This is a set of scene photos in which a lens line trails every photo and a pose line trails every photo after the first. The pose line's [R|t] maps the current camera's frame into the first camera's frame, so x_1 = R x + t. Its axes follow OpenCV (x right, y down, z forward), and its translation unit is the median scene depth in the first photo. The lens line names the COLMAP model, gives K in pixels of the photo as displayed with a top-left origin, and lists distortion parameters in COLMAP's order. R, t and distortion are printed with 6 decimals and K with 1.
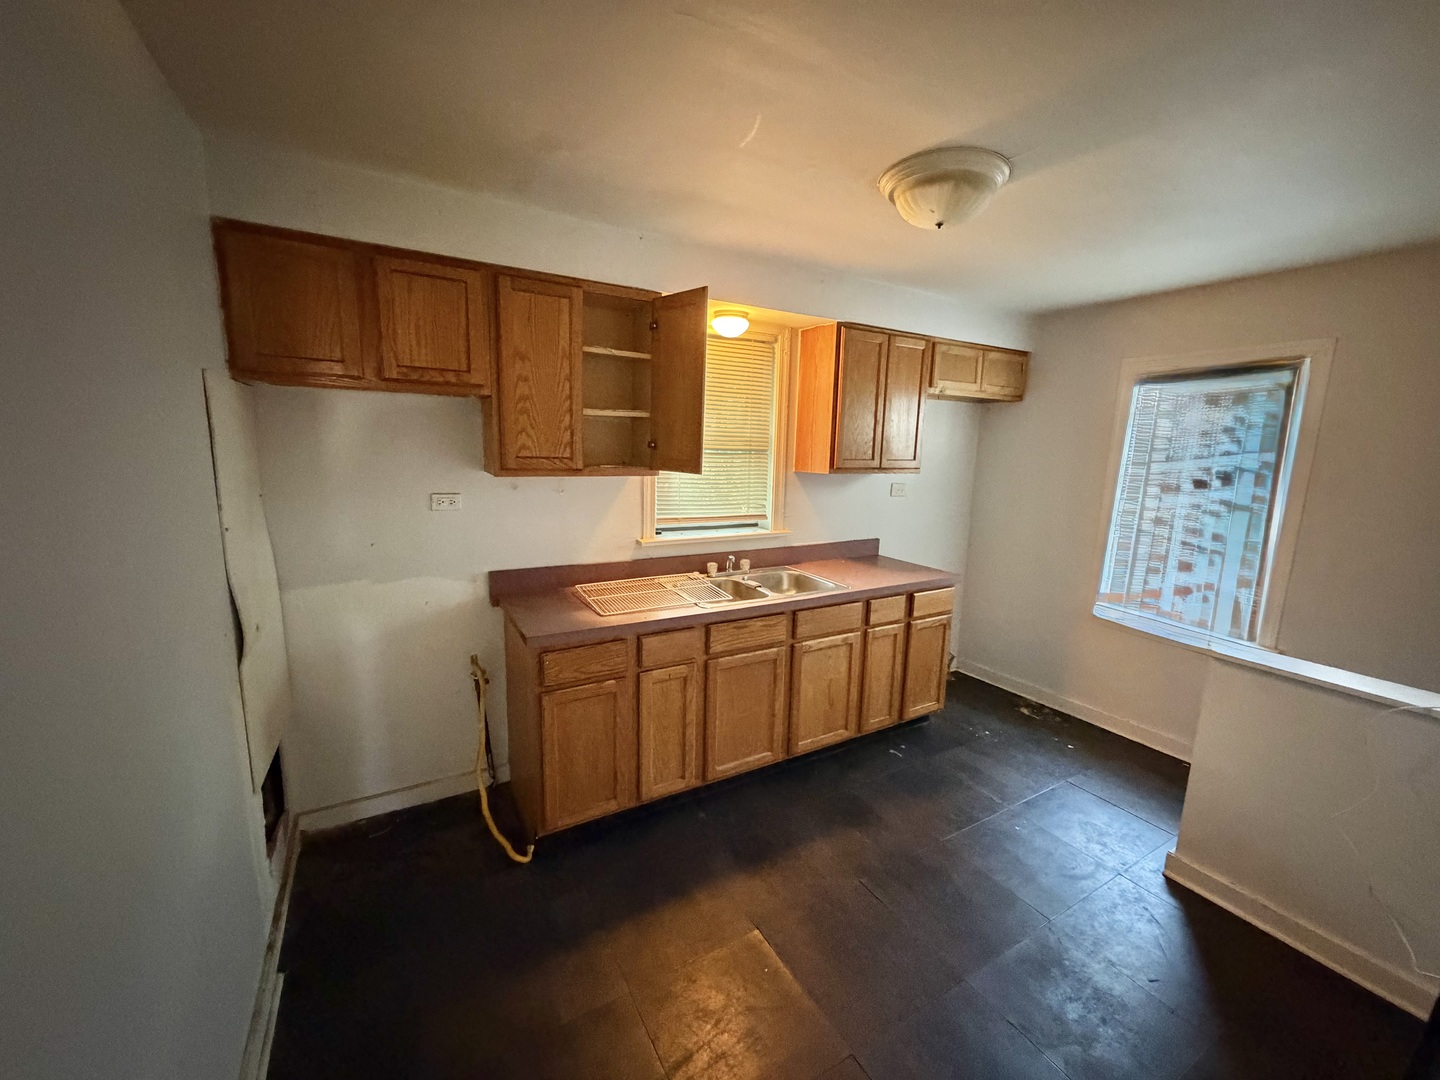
lens RADIAL K [[573.0, 0, 723.8], [0, 573.0, 538.4], [0, 0, 1]] dist [-0.003685, 0.000068]
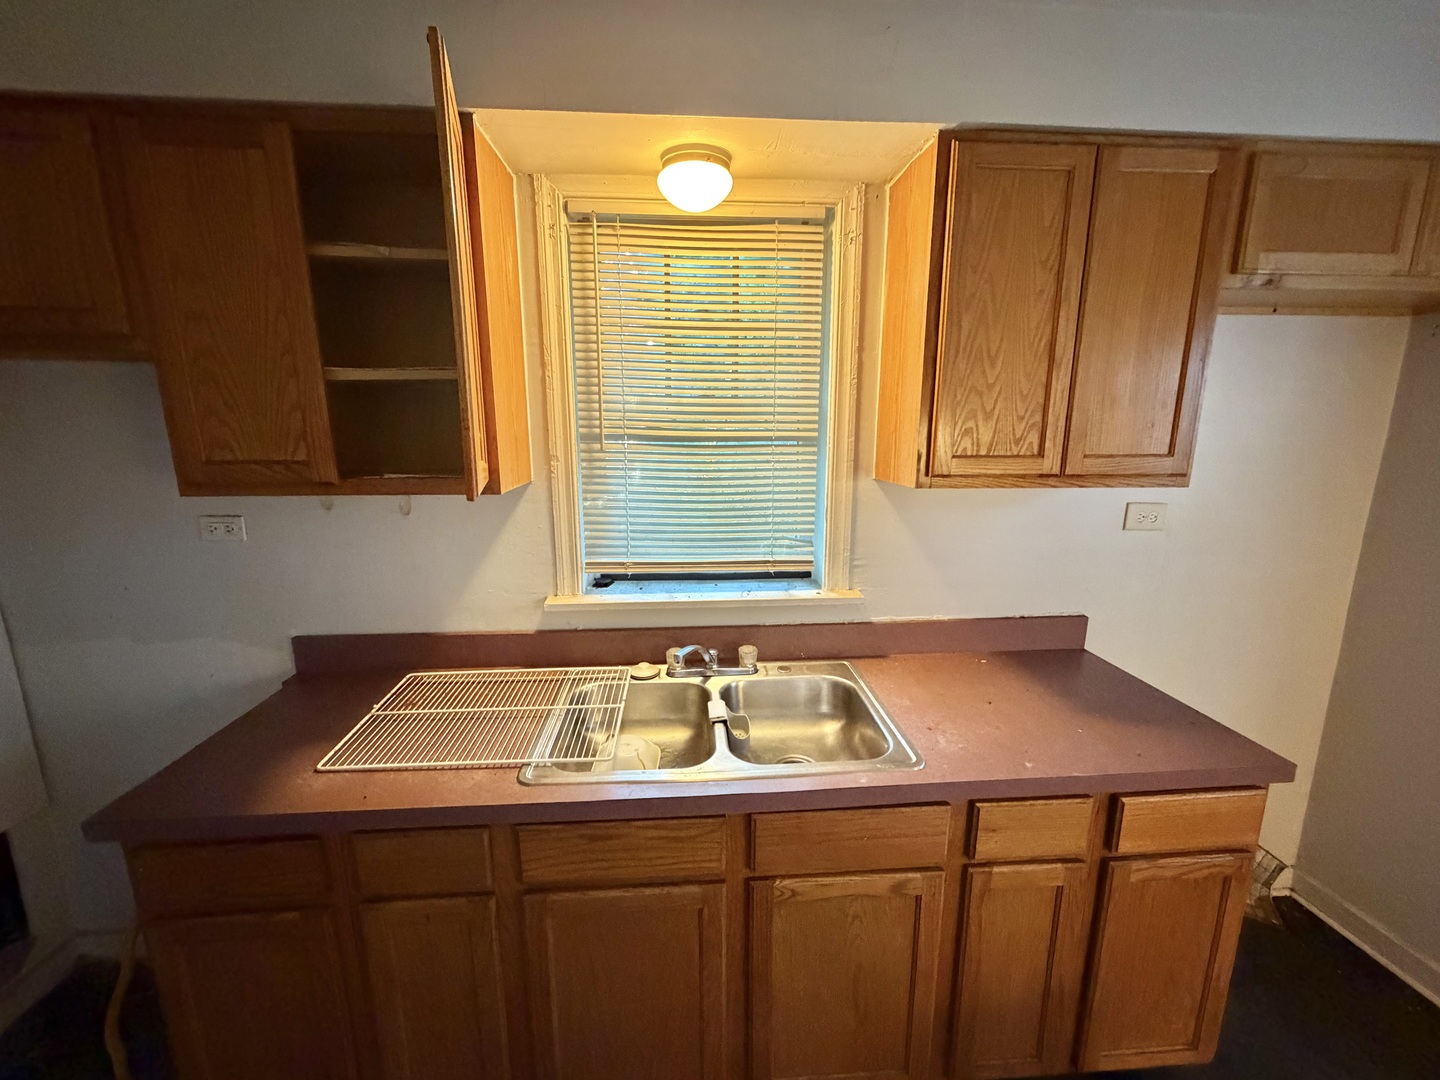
lens RADIAL K [[573.0, 0, 716.8], [0, 573.0, 539.6], [0, 0, 1]] dist [-0.003685, 0.000068]
pose [[0.897314, 0.058121, -0.437550, 0.241970], [-0.049212, 0.998286, 0.031683, -0.079123], [0.438642, -0.006897, 0.898635, 0.523522]]
